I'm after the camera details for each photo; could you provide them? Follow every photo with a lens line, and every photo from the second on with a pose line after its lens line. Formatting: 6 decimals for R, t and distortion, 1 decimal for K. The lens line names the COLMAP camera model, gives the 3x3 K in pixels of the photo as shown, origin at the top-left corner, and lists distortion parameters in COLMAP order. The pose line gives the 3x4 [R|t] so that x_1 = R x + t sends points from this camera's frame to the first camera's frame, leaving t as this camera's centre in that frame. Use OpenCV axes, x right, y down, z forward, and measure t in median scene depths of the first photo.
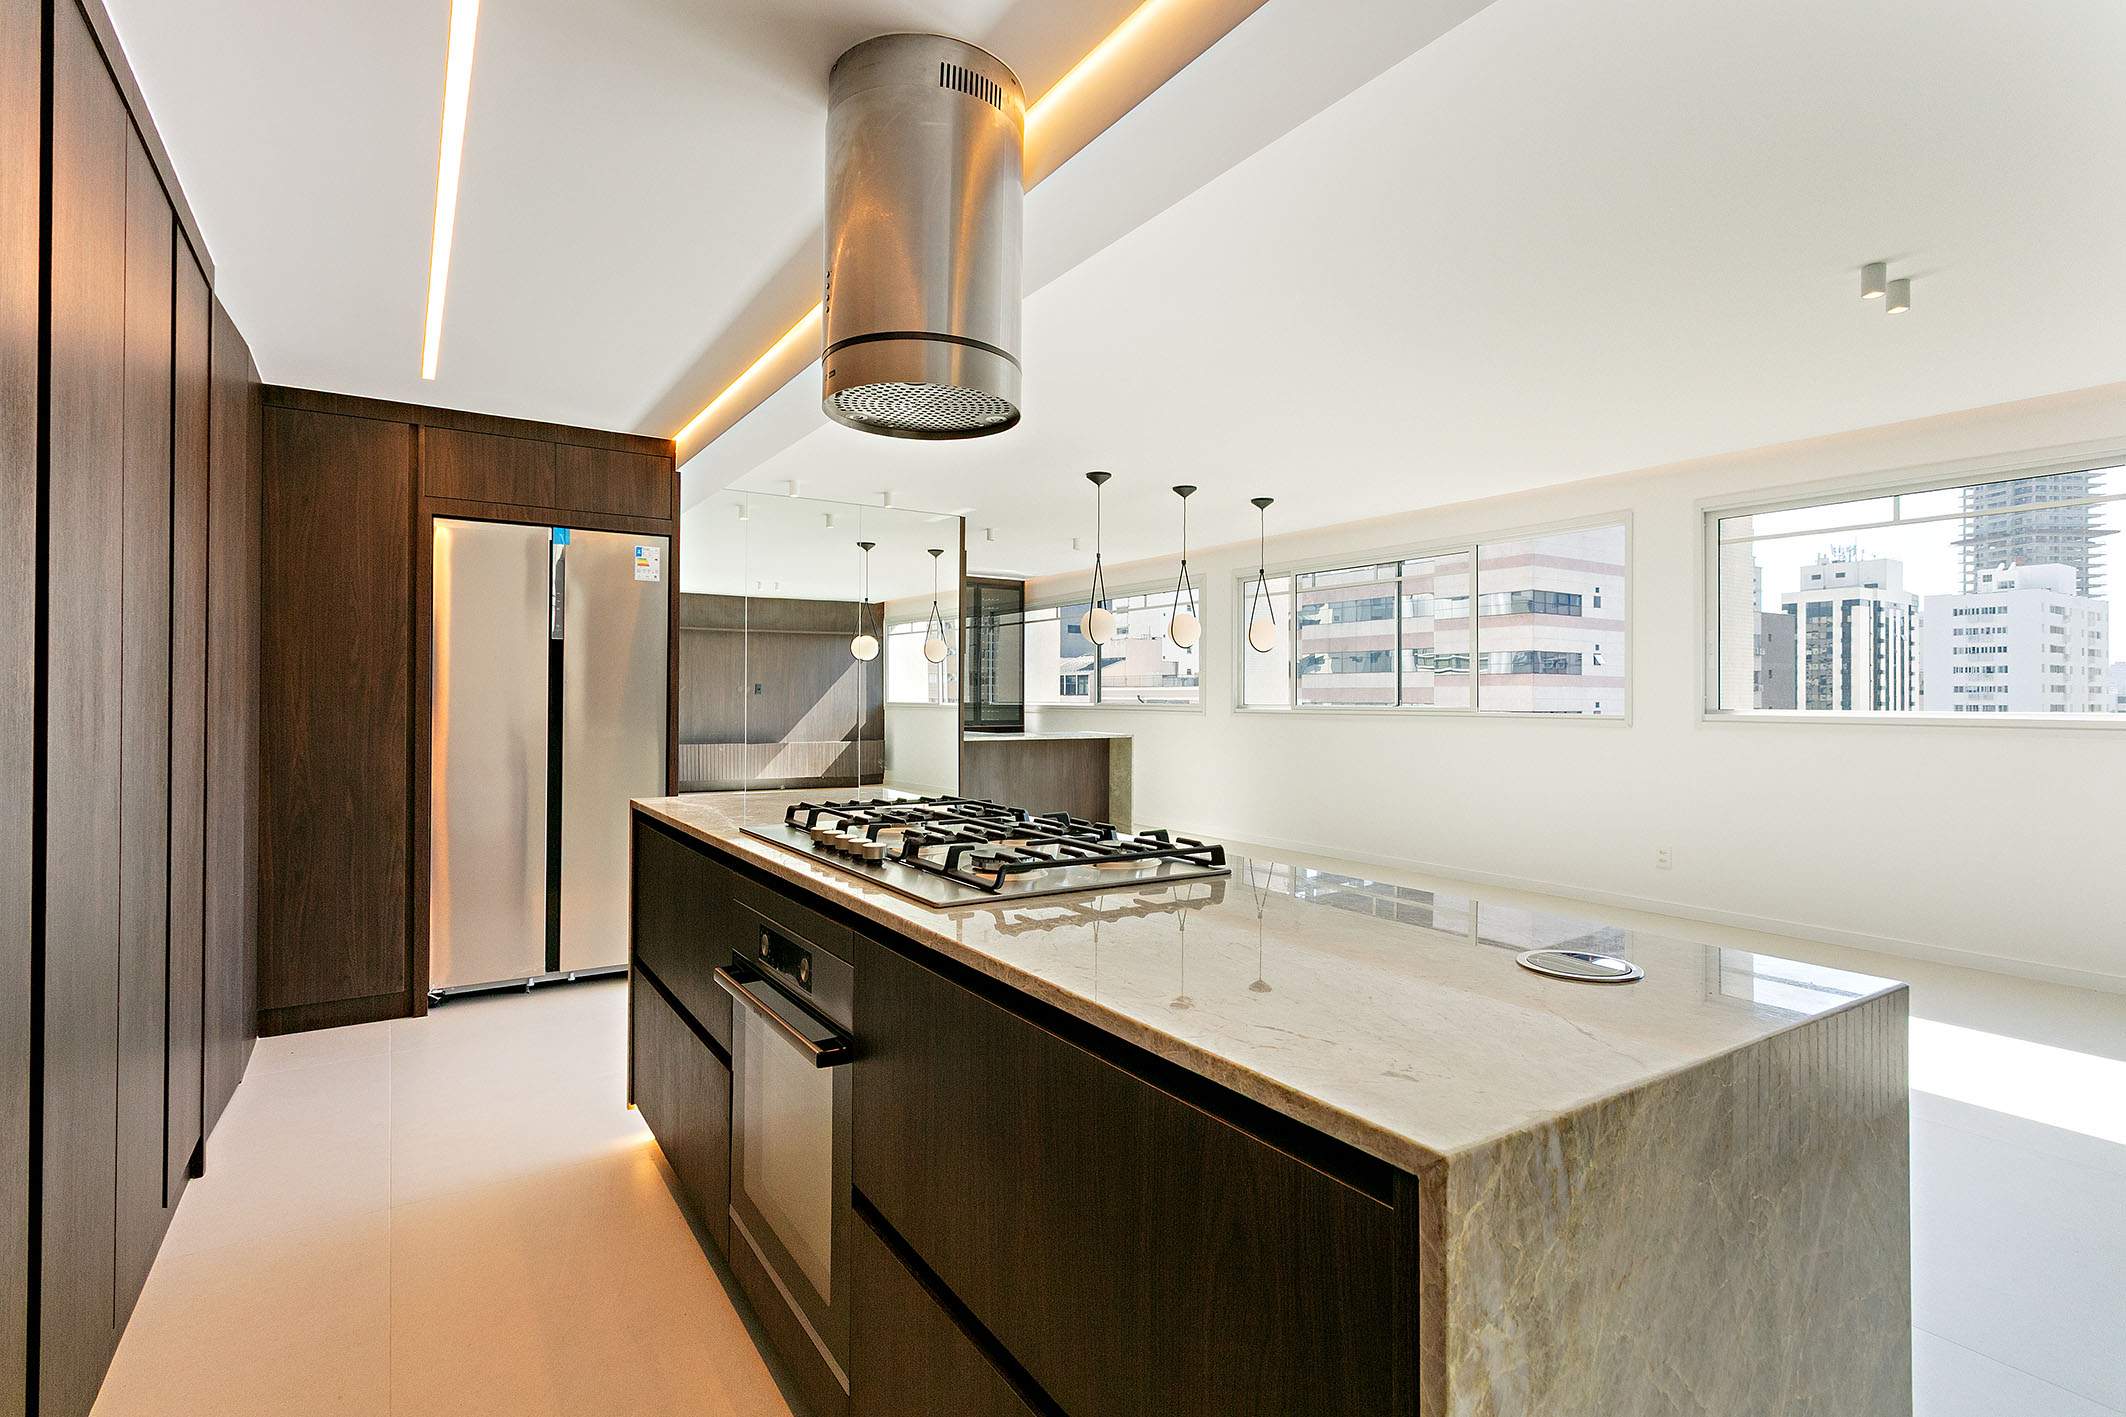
lens RADIAL K [[1106.0, 0, 1063.0], [0, 1106.0, 708.5], [0, 0, 1]] dist [-0.001205, -0.000127]
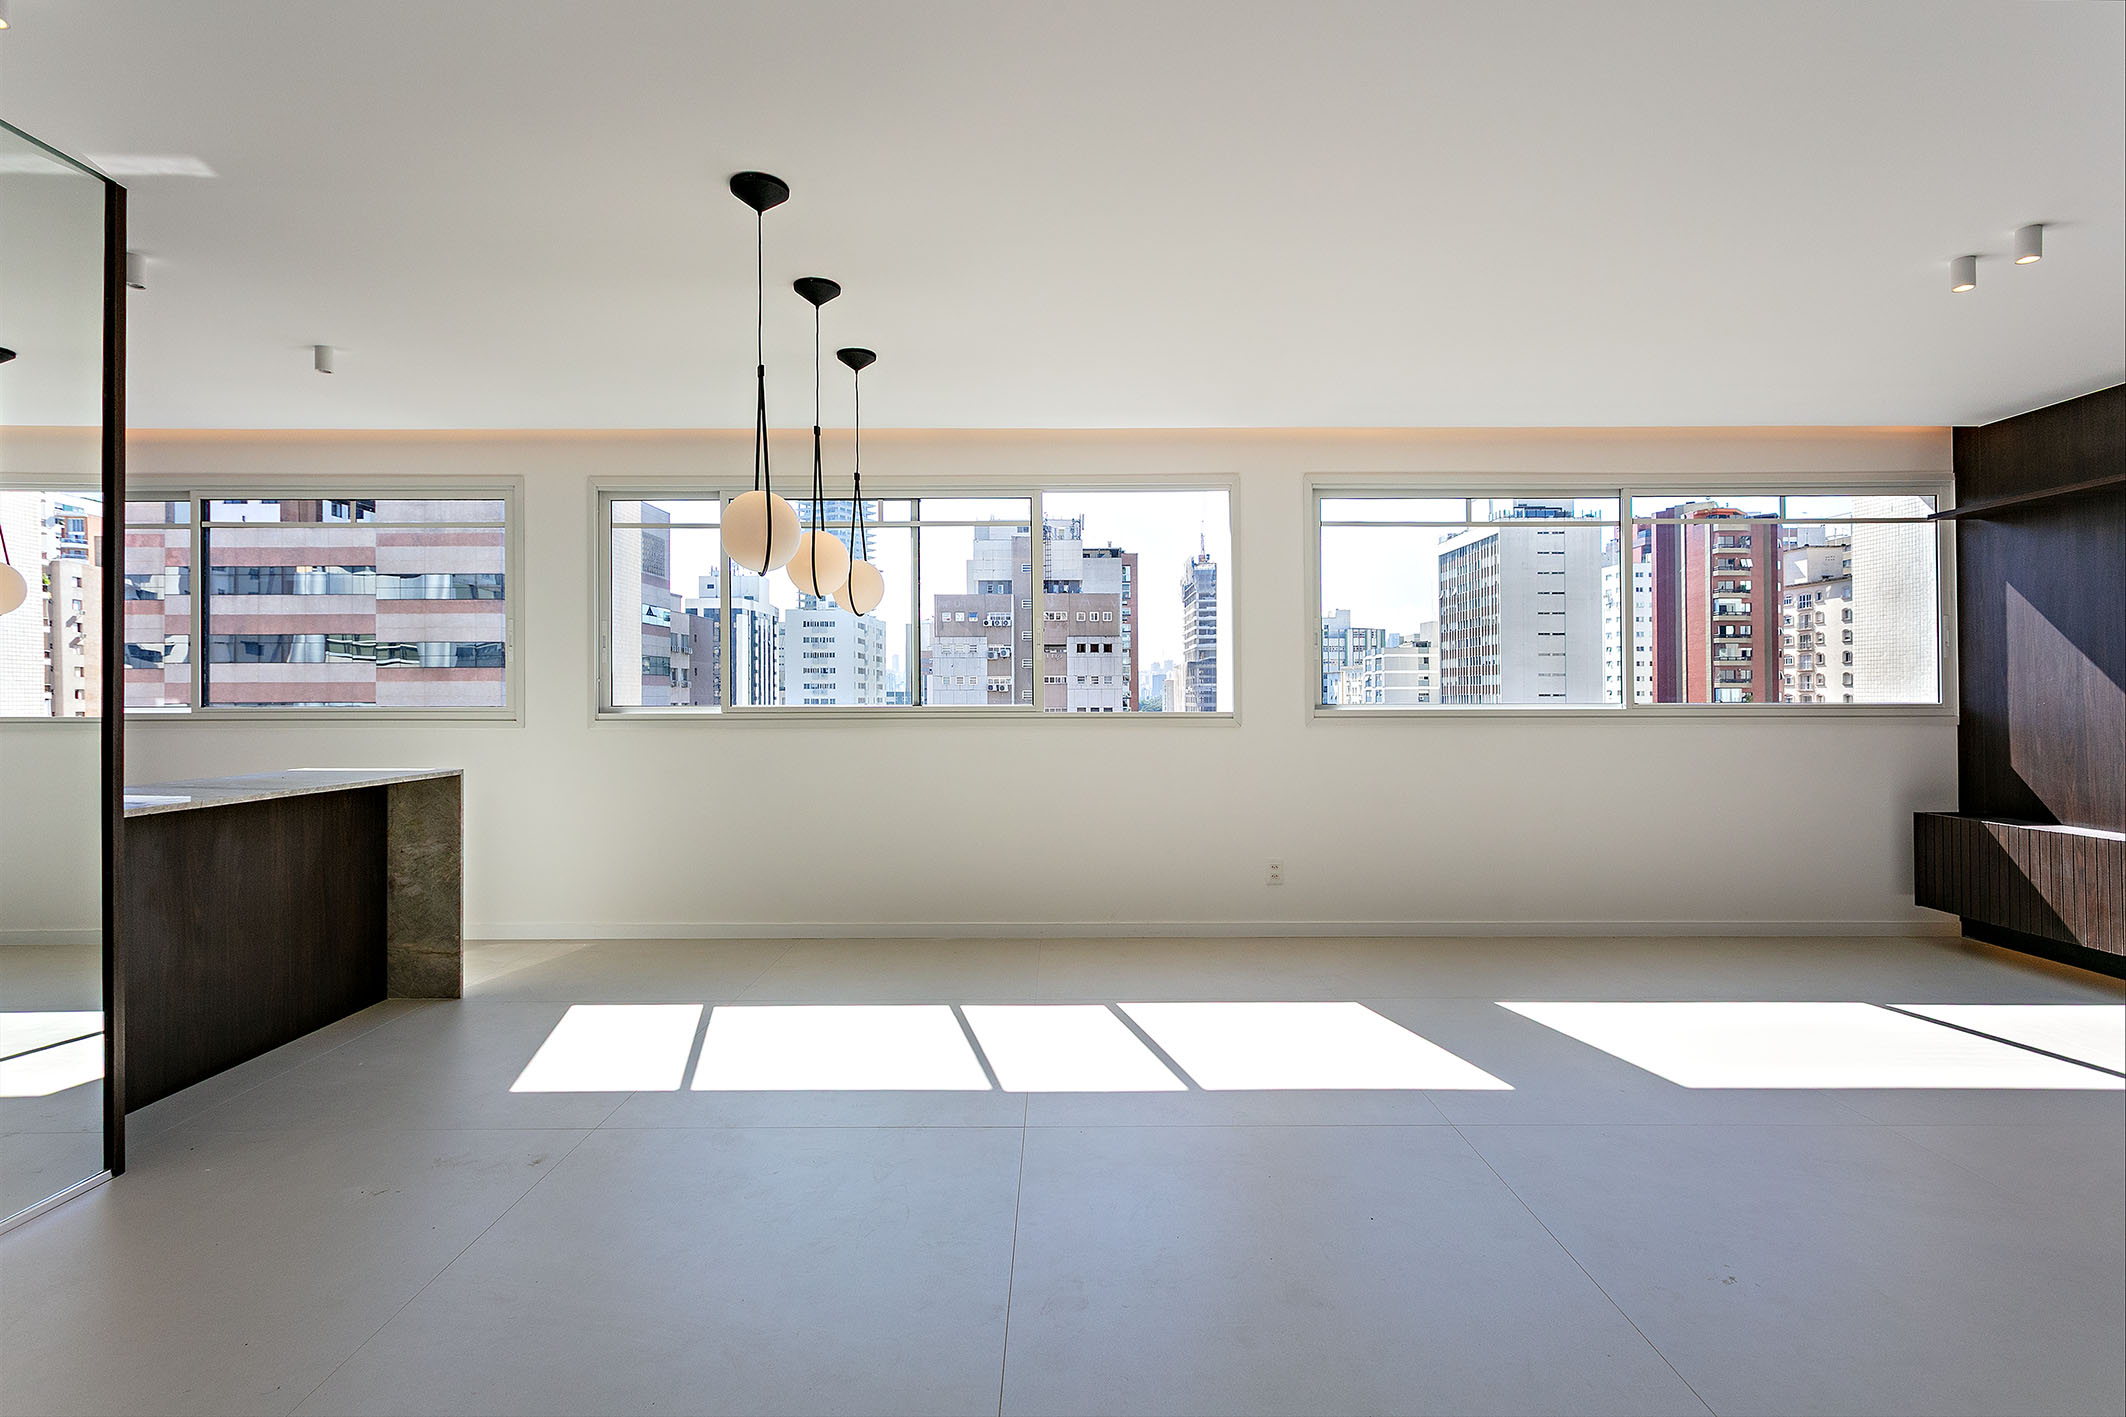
lens RADIAL K [[1062.8, 0, 1051.5], [0, 1062.8, 688.1], [0, 0, 1]] dist [0.003408, 0.000534]
pose [[0.534149, 0.000566, 0.845390, -0.053479], [0.012720, 0.999881, -0.008707, -0.001431], [-0.845294, 0.015404, 0.534079, 0.137726]]
